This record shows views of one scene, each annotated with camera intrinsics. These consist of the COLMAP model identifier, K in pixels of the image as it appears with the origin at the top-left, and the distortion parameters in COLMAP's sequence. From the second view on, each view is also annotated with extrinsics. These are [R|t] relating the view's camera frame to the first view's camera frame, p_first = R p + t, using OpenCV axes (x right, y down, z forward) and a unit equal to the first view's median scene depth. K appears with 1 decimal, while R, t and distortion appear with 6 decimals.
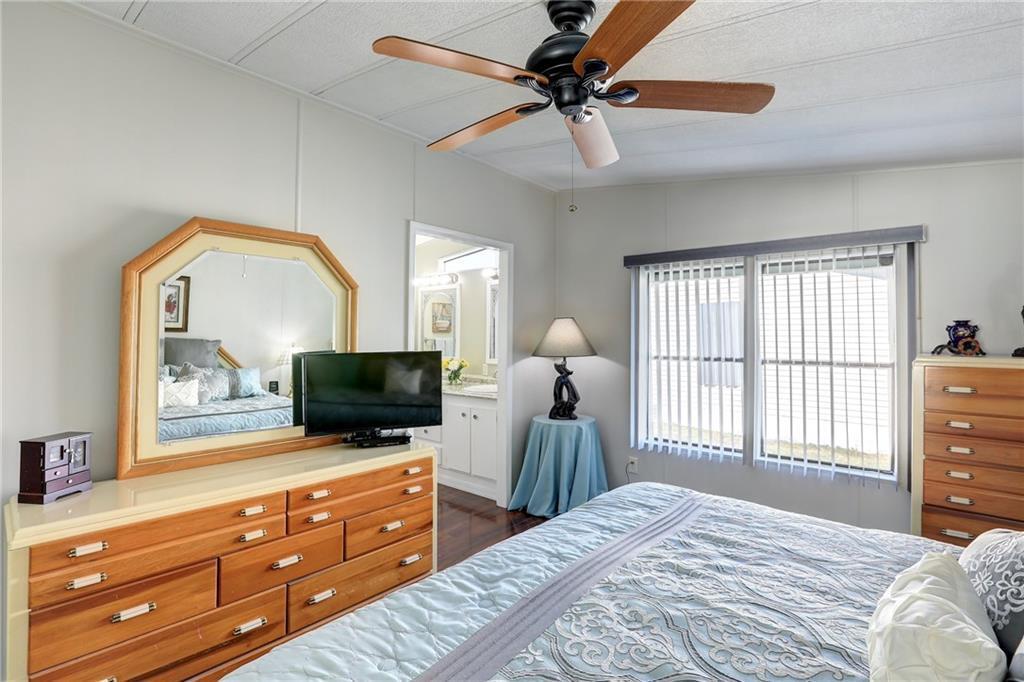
lens RADIAL K [[473.1, 0, 512.0], [0, 473.1, 341.0], [0, 0, 1]] dist [-0.058544, 0.021040]
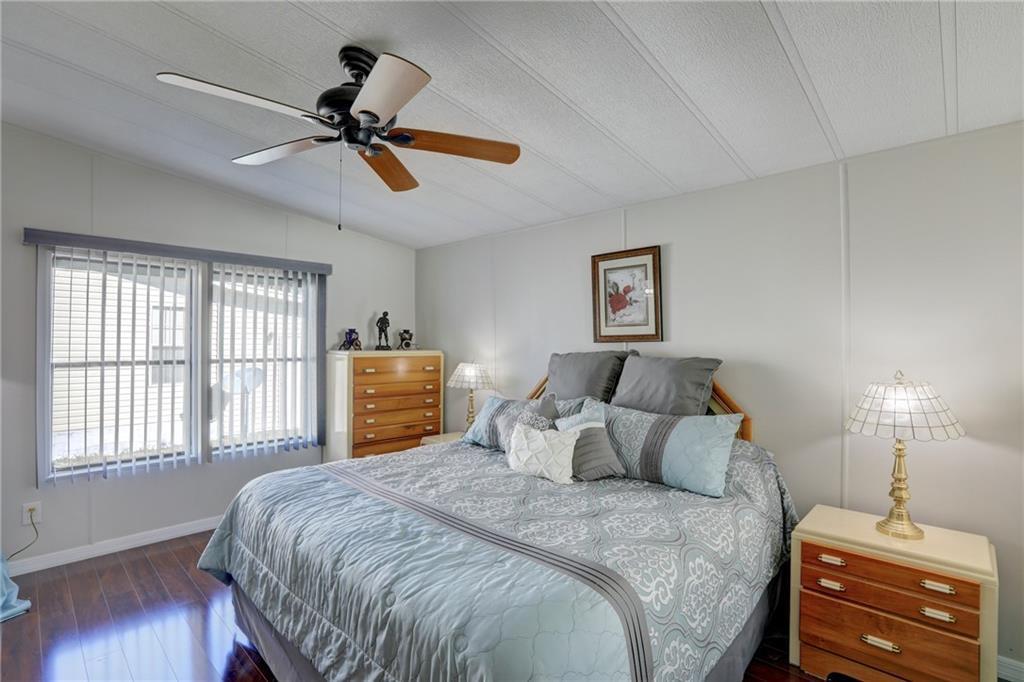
lens RADIAL K [[446.4, 0, 512.0], [0, 446.4, 341.0], [0, 0, 1]] dist [0.000908, 0.000076]
pose [[0.113764, -0.004217, 0.993499, -0.861683], [0.004620, 0.999982, 0.003716, -0.010206], [-0.993497, 0.004167, 0.113782, 0.407414]]
